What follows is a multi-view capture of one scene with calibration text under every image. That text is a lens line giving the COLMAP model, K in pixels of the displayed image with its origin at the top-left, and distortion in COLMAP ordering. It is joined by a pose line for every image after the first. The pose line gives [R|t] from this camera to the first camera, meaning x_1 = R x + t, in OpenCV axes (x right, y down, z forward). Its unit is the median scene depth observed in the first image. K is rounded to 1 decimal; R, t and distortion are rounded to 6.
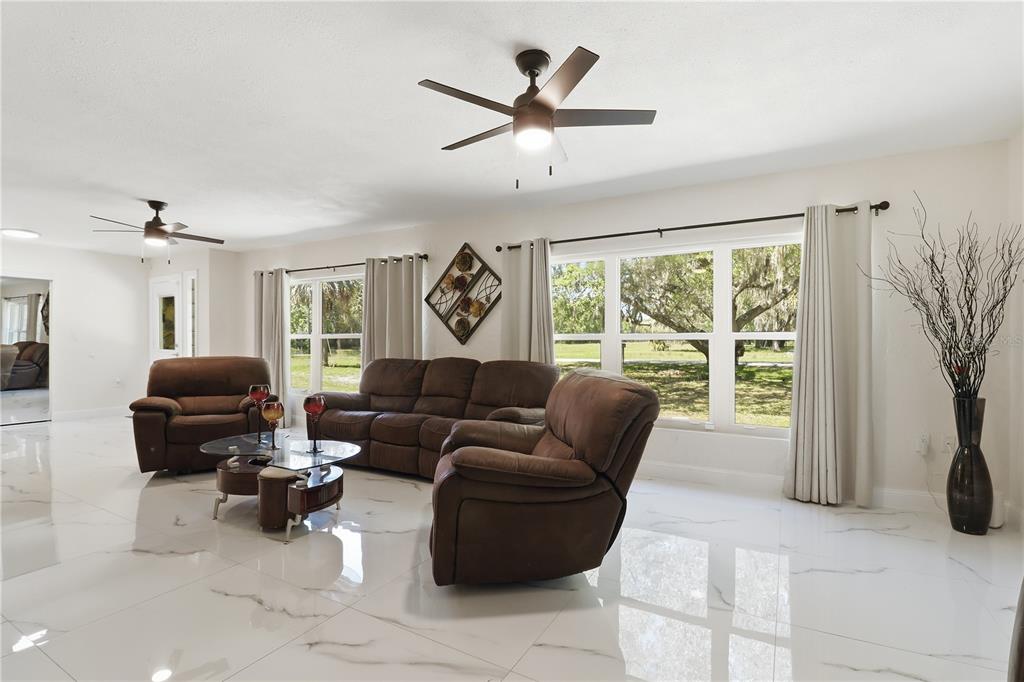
lens RADIAL K [[485.6, 0, 512.0], [0, 485.6, 341.0], [0, 0, 1]] dist [0.000562, 0.000100]
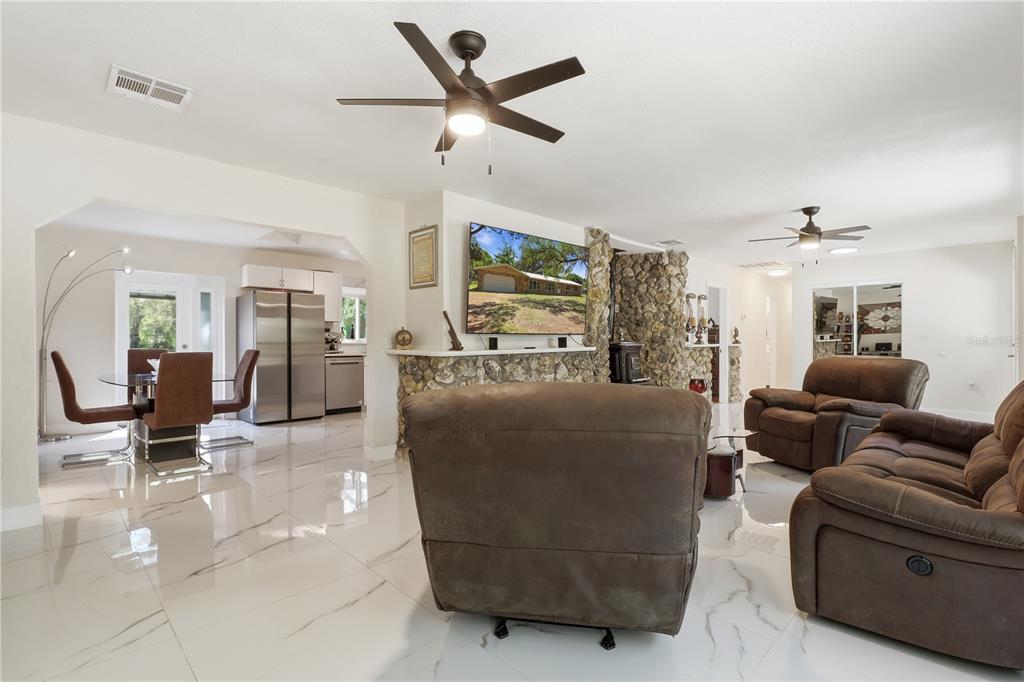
lens RADIAL K [[485.6, 0, 512.0], [0, 485.6, 341.0], [0, 0, 1]] dist [0.000562, 0.000100]
pose [[-0.277706, -0.003908, -0.960658, 0.416514], [0.000650, 0.999991, -0.004256, 0.008057], [0.960666, -0.001806, -0.277701, 0.598577]]
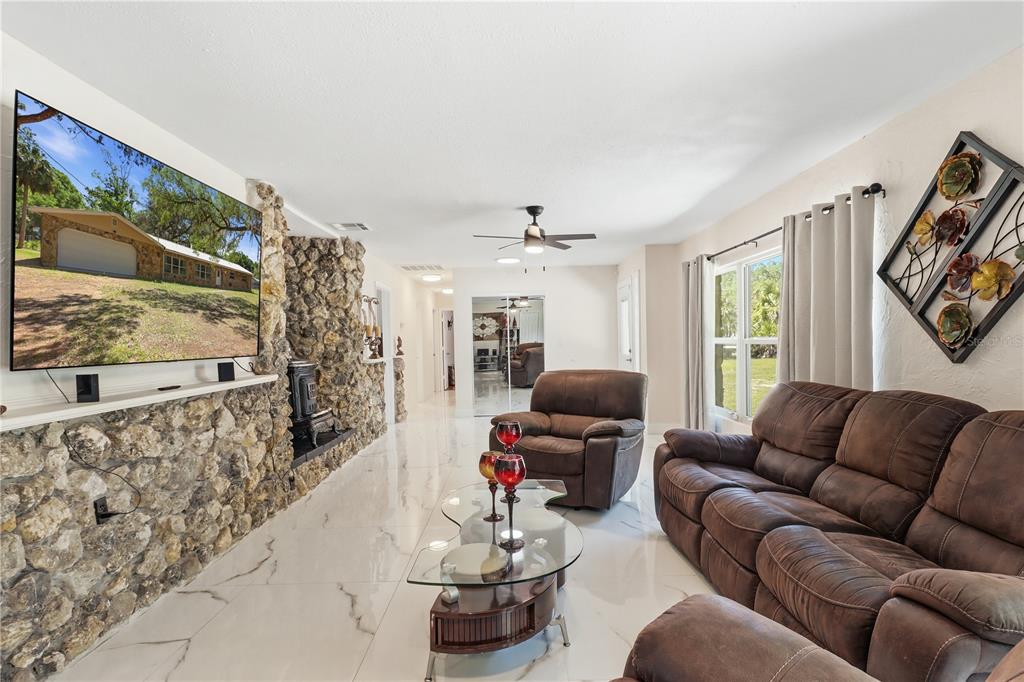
lens RADIAL K [[498.9, 0, 512.2], [0, 498.9, 359.2], [0, 0, 1]] dist [-0.020403, -0.000114]
pose [[0.502297, 0.018783, -0.864491, 0.085399], [0.023730, 0.999088, 0.035495, -0.021528], [0.864370, -0.038343, 0.501393, 0.414126]]
